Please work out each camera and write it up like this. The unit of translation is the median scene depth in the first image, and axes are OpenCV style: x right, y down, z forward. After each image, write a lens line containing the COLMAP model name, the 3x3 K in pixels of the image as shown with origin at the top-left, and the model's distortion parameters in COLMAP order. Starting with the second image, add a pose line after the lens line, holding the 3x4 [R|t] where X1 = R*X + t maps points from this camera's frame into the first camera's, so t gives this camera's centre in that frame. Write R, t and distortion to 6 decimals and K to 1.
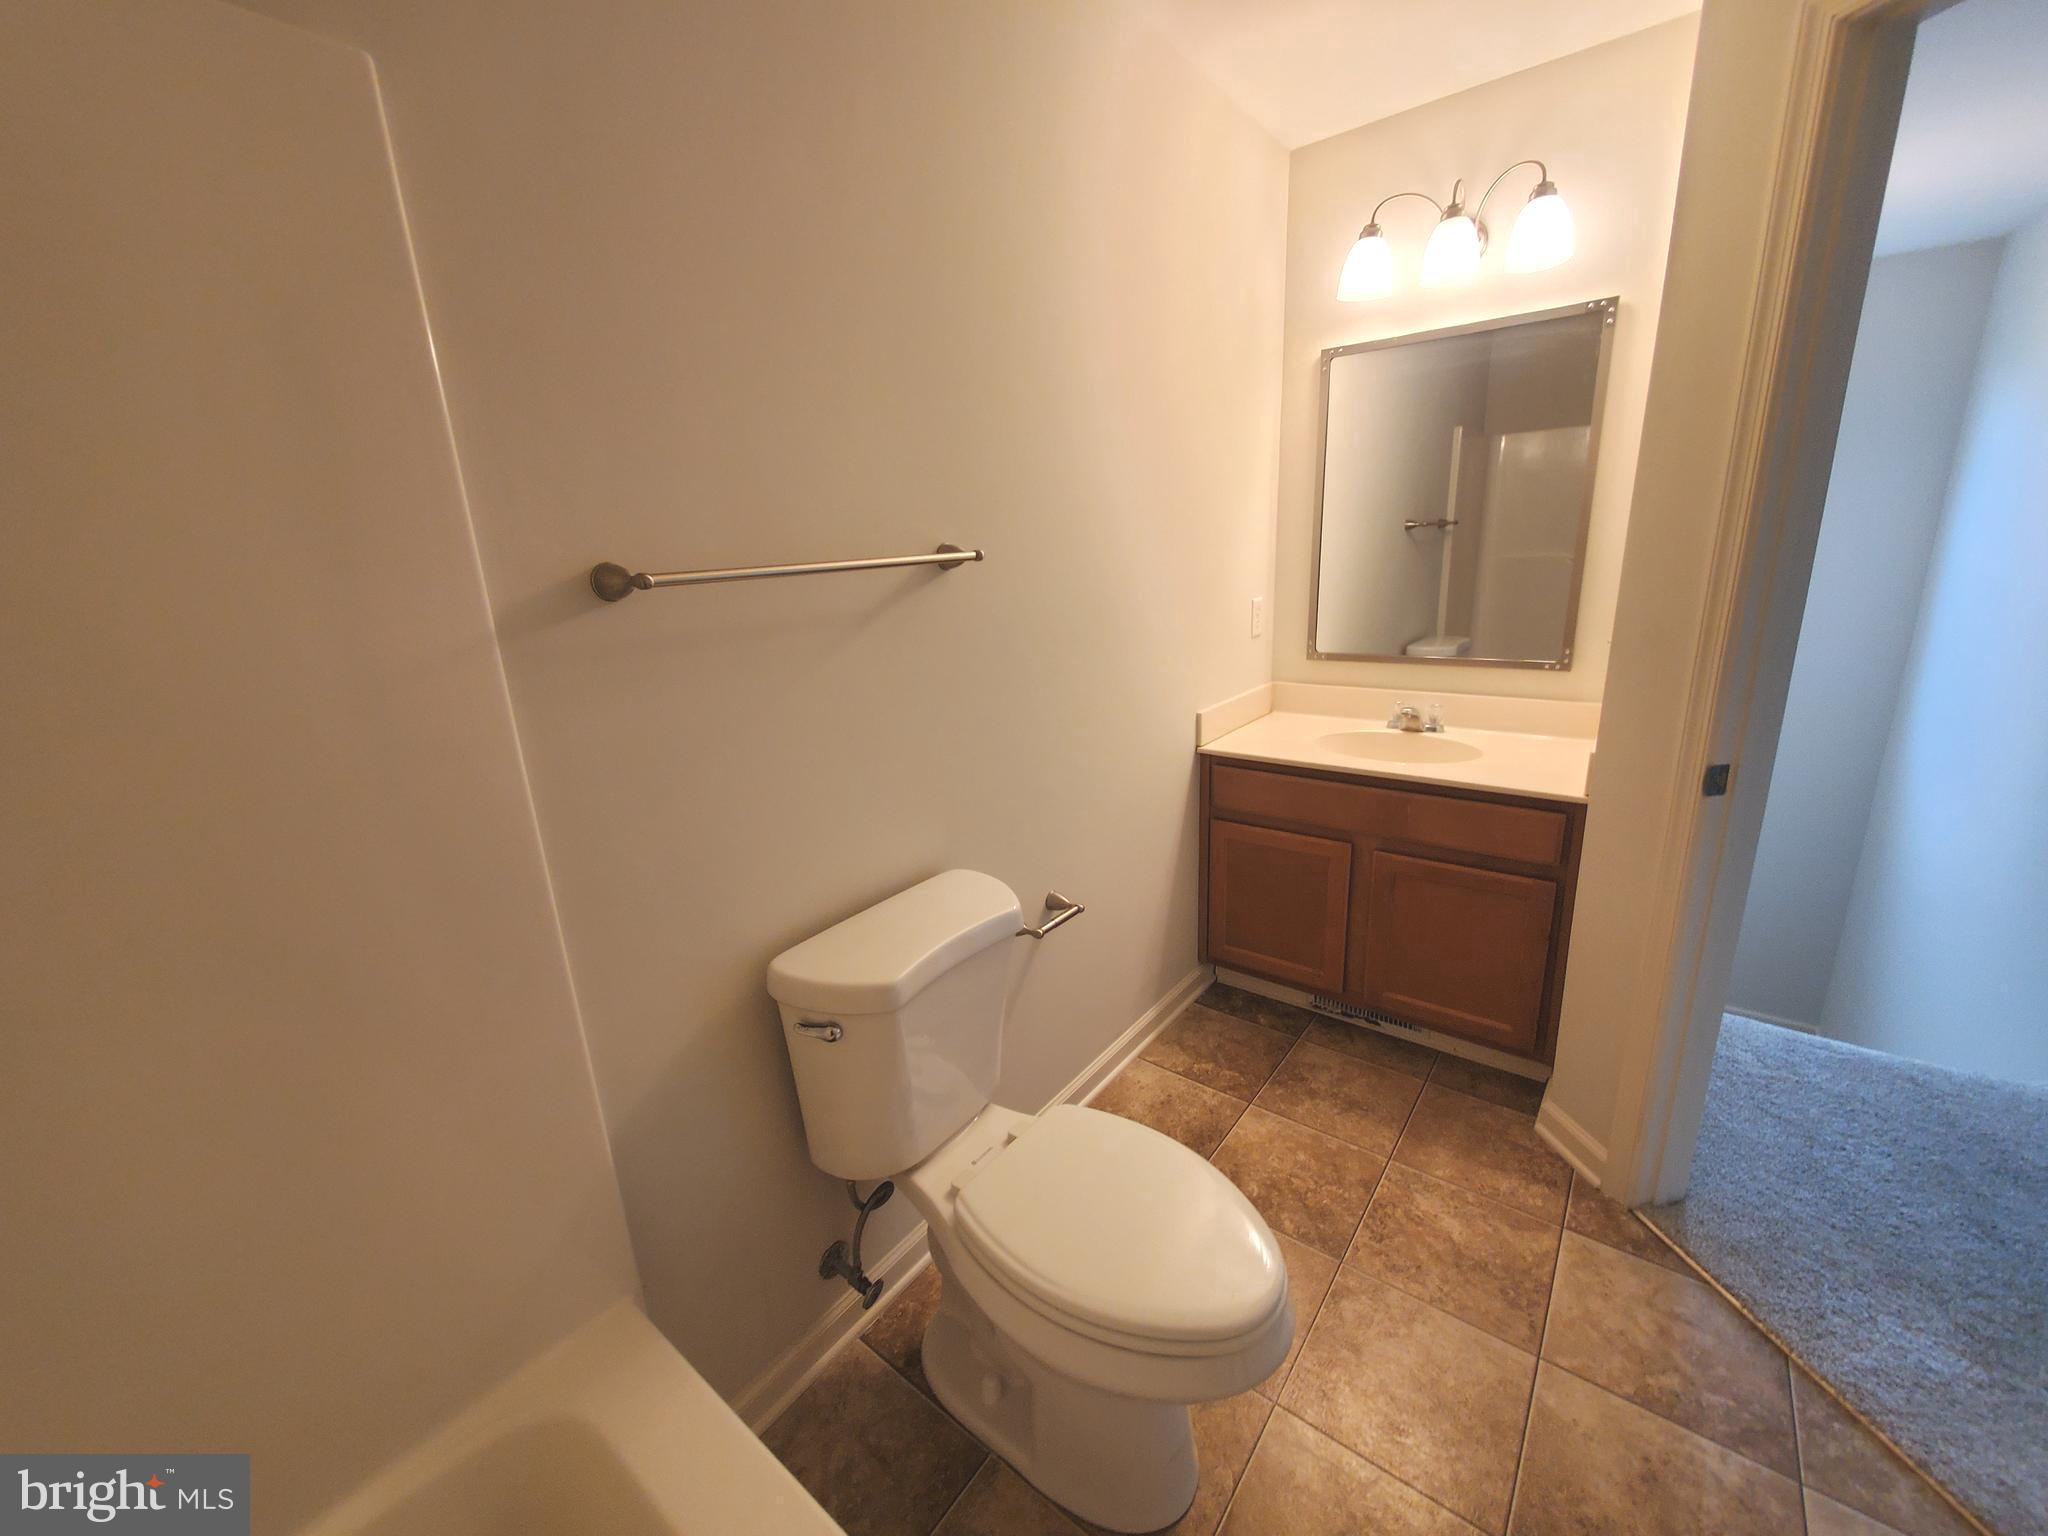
lens RADIAL K [[819.3, 0, 1026.8], [0, 819.3, 760.3], [0, 0, 1]] dist [-0.004682, -0.000672]
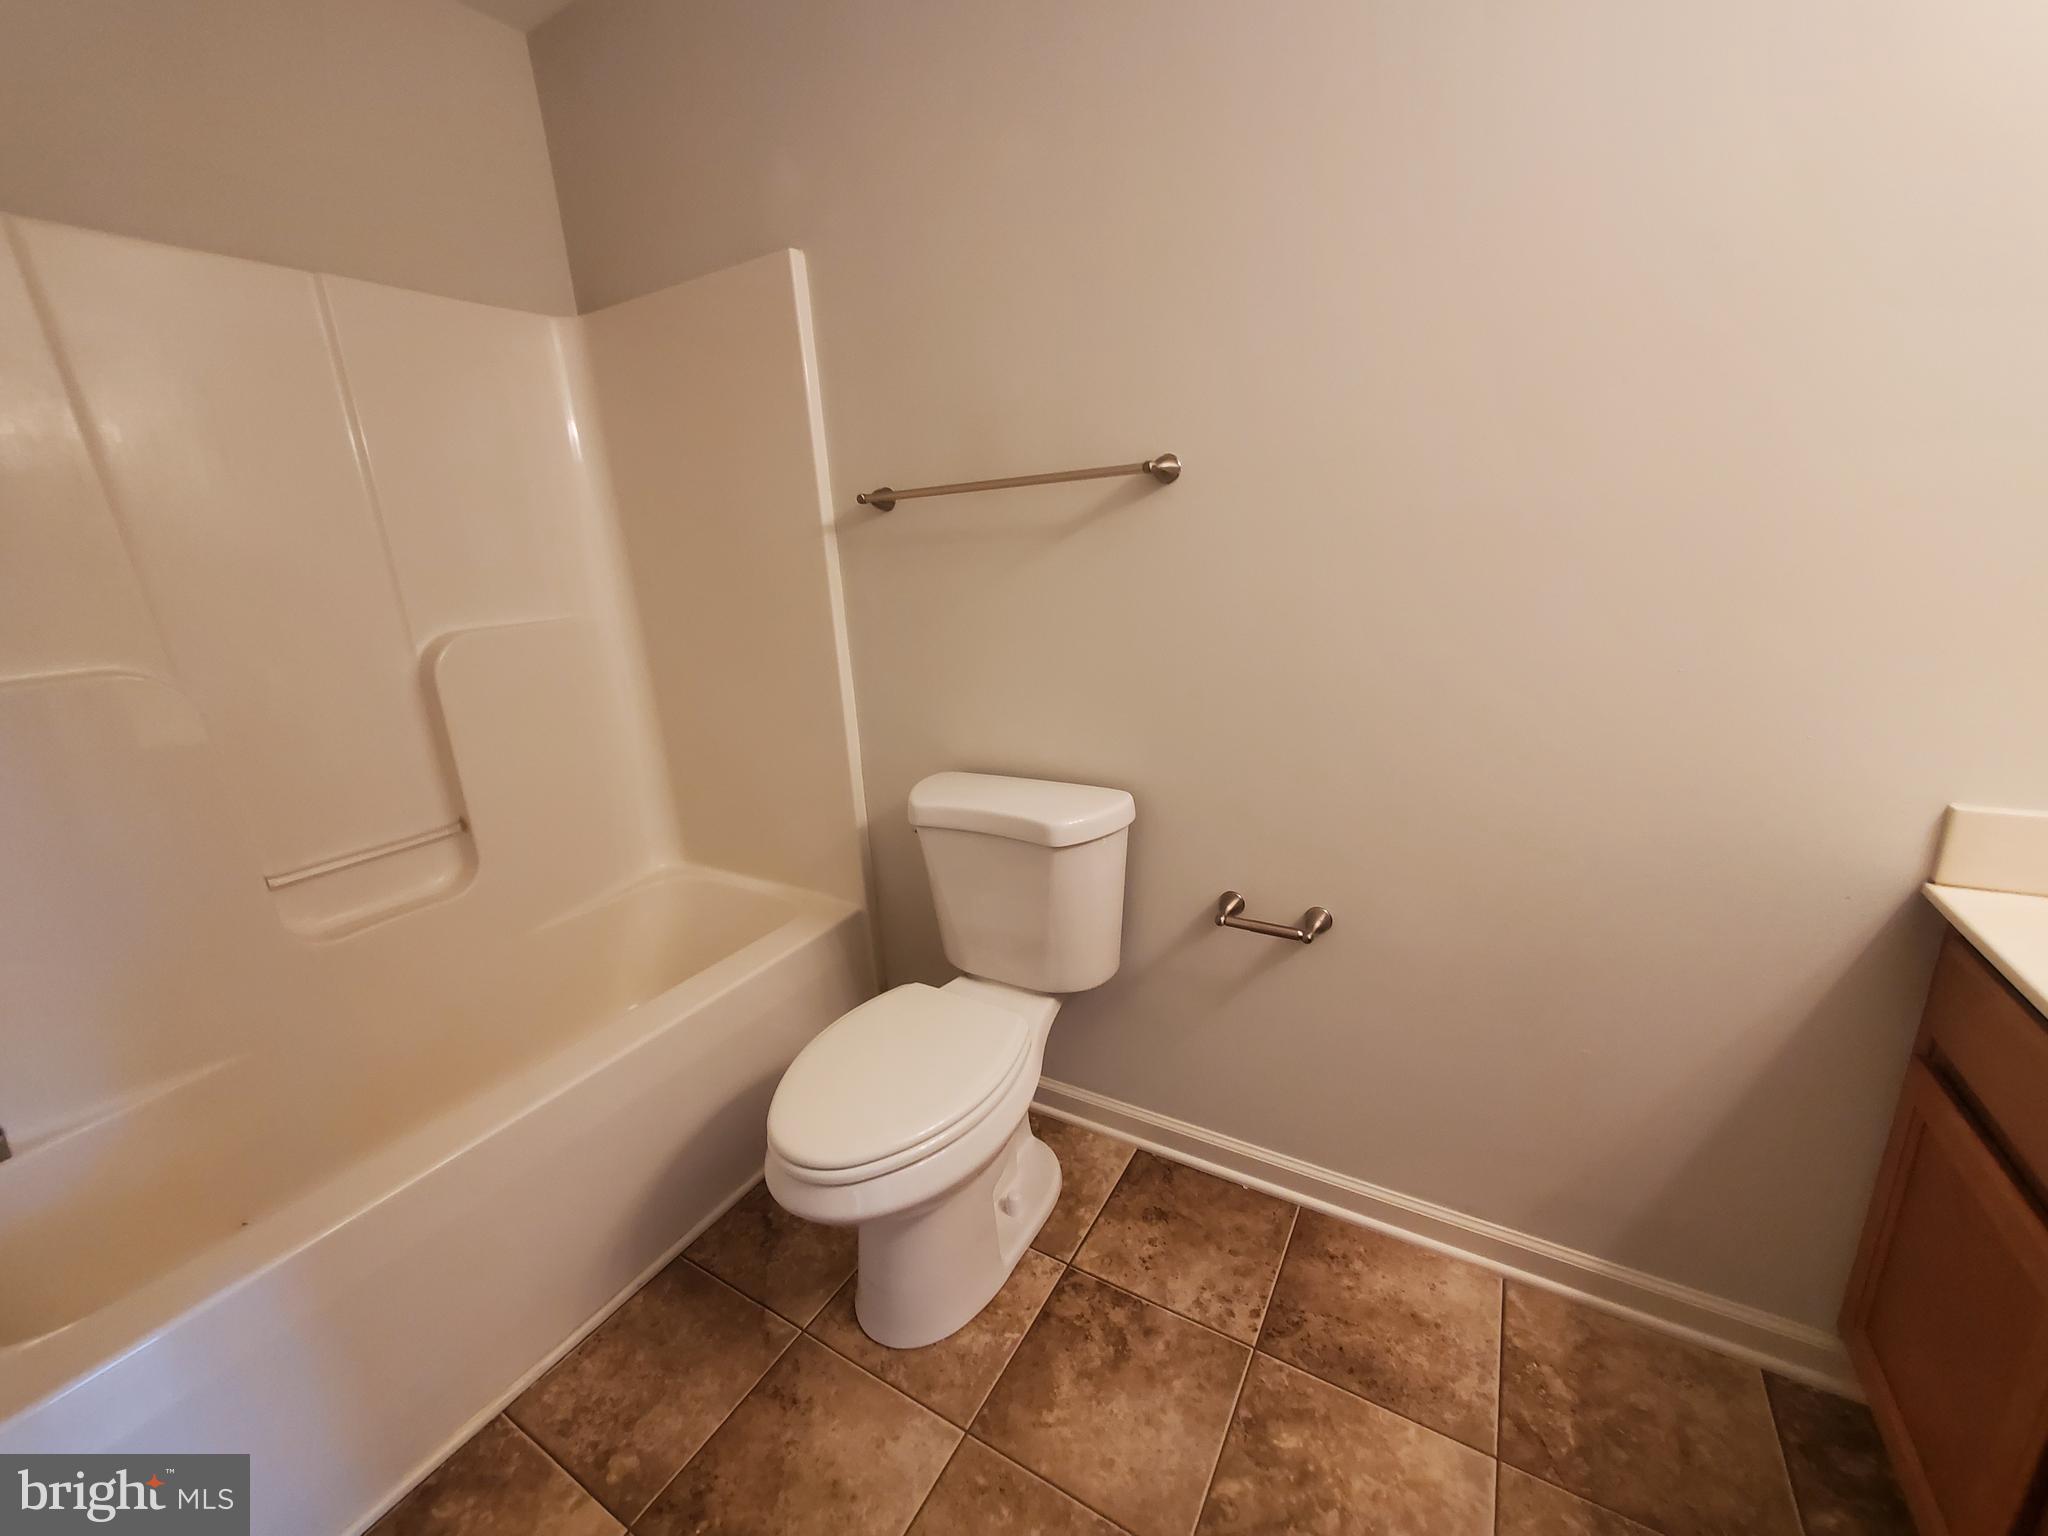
lens RADIAL K [[819.3, 0, 984.9], [0, 819.3, 773.8], [0, 0, 1]] dist [-0.004682, -0.000672]
pose [[0.106005, 0.315967, -0.942830, 0.642232], [-0.199768, 0.935607, 0.291087, -0.113537], [0.974092, 0.157491, 0.162299, 0.521633]]
